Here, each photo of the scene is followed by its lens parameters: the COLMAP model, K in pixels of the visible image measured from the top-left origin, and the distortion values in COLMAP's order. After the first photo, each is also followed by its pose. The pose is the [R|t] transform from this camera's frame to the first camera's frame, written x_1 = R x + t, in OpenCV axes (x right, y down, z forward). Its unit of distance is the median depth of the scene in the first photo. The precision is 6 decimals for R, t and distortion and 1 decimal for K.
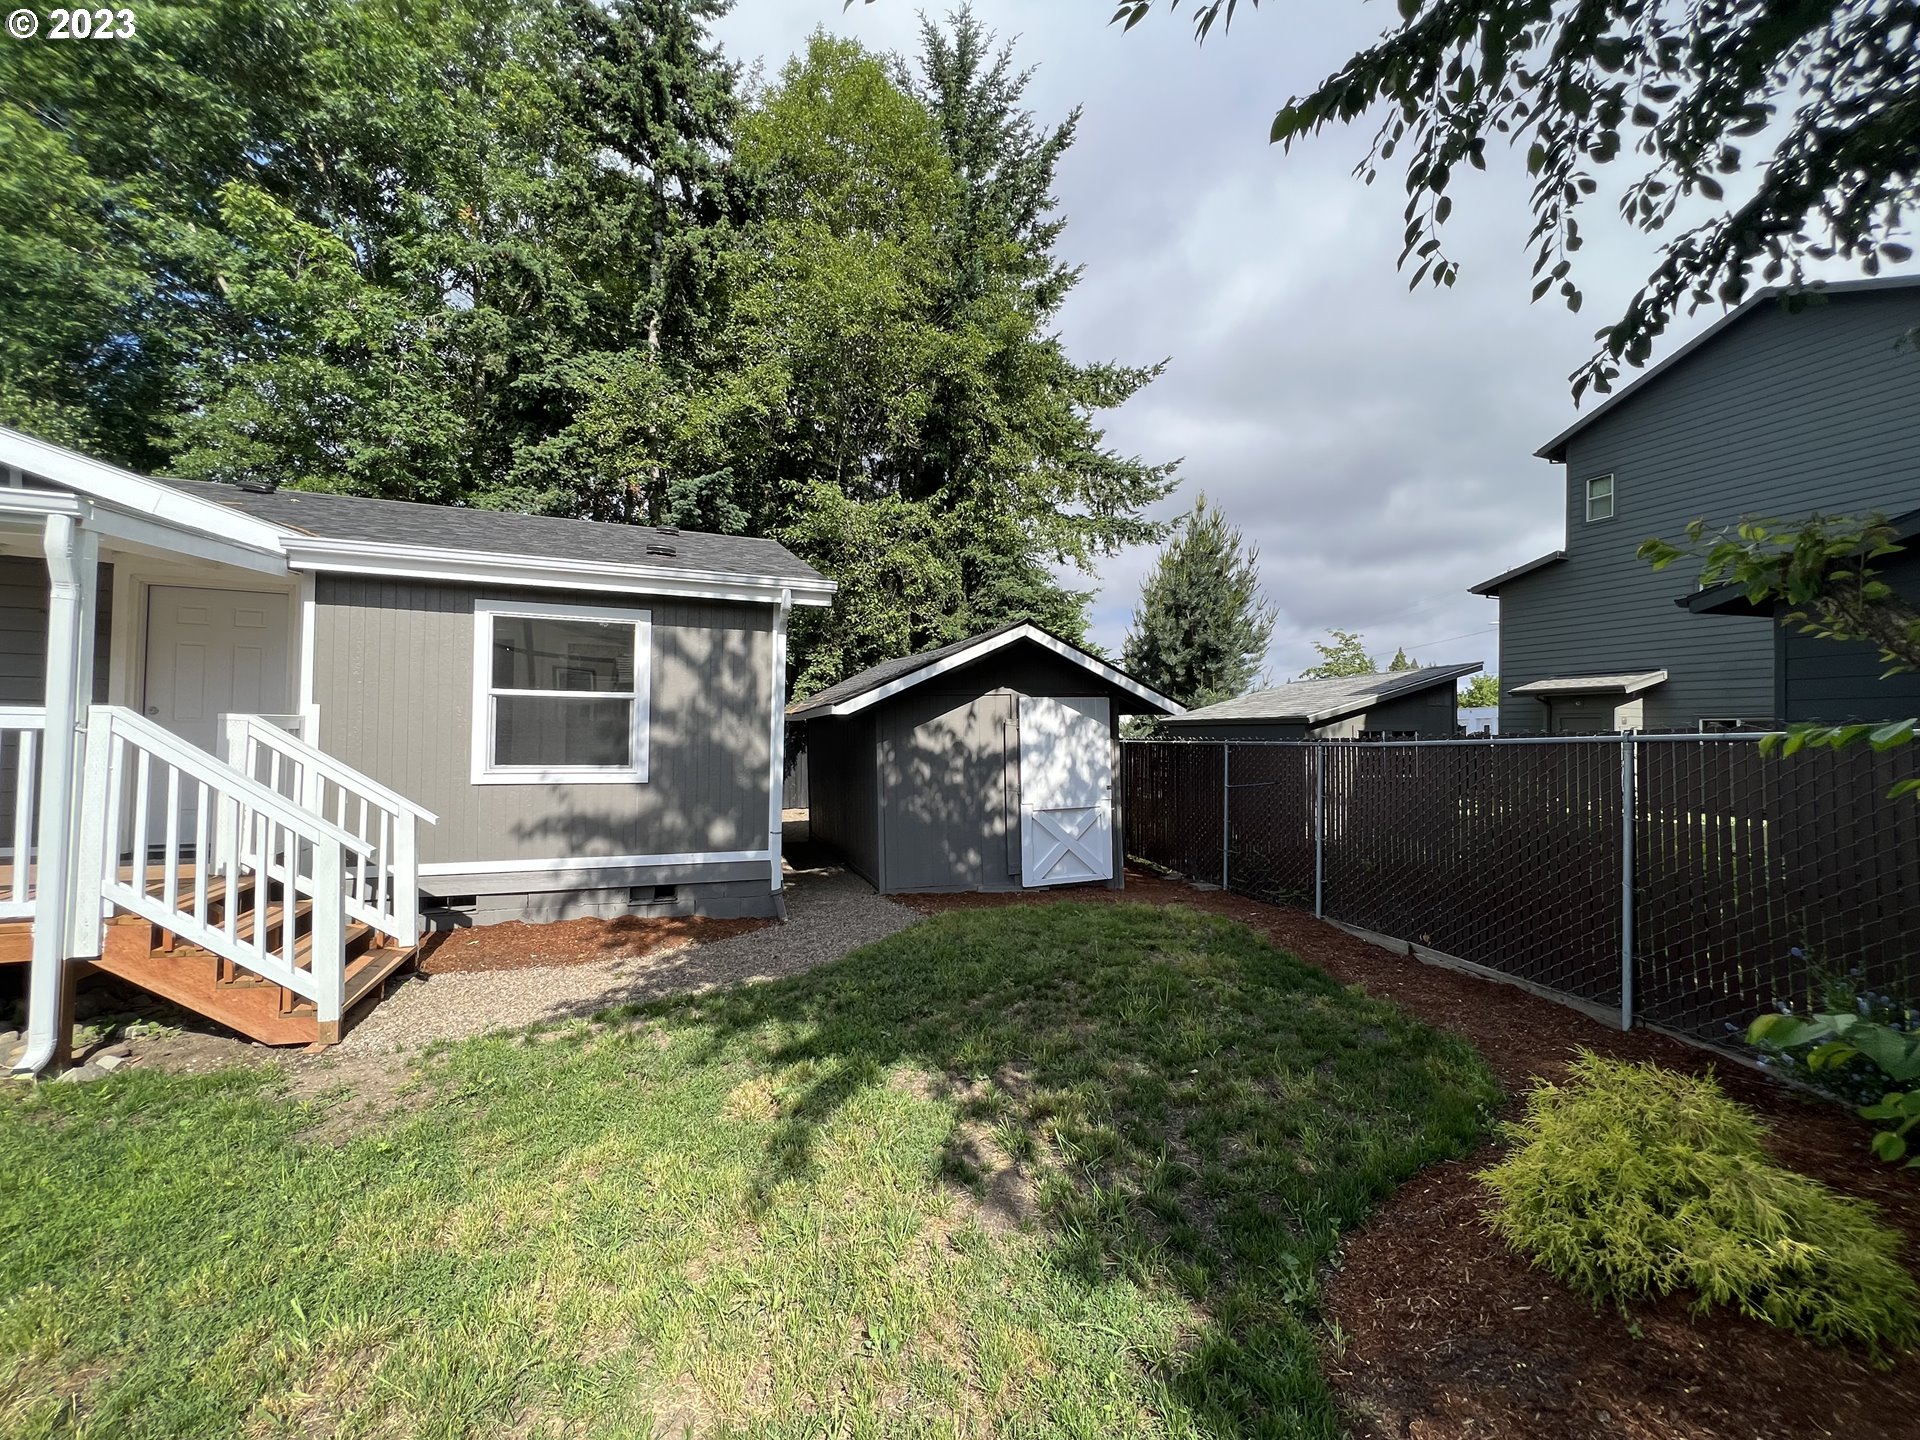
lens RADIAL K [[761.7, 0, 964.7], [0, 761.7, 712.7], [0, 0, 1]] dist [-0.000800, 0.000130]
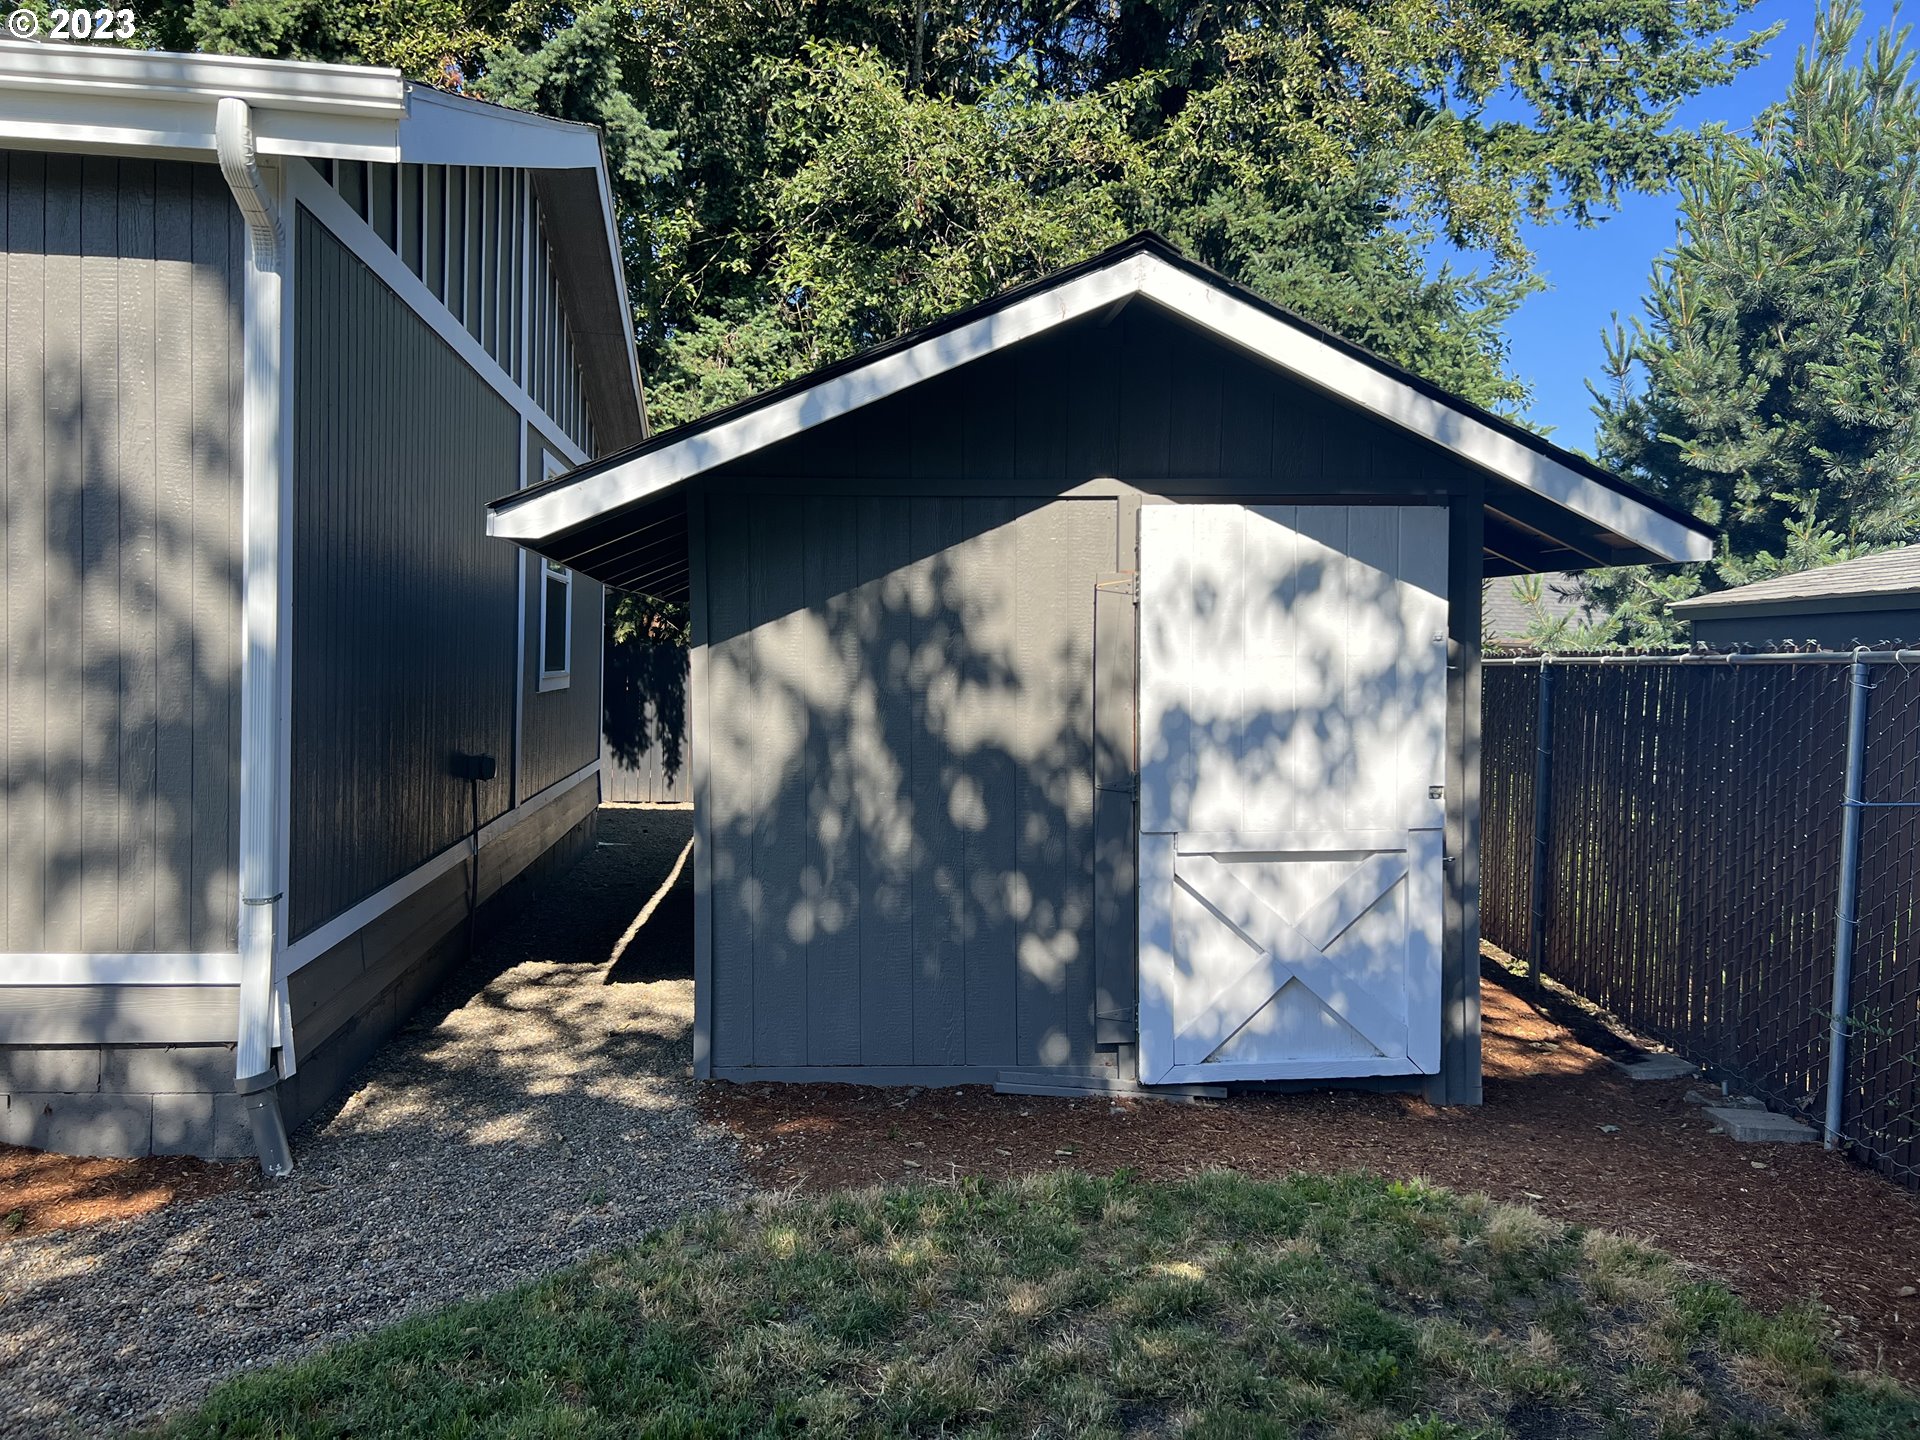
lens RADIAL K [[1441.6, 0, 970.8], [0, 1441.6, 720.3], [0, 0, 1]] dist [0.050375, -0.024314]
pose [[0.974664, 0.021713, -0.222616, 0.063875], [-0.005992, 0.997455, 0.071050, 0.012684], [0.223592, -0.067916, 0.972314, 0.174820]]
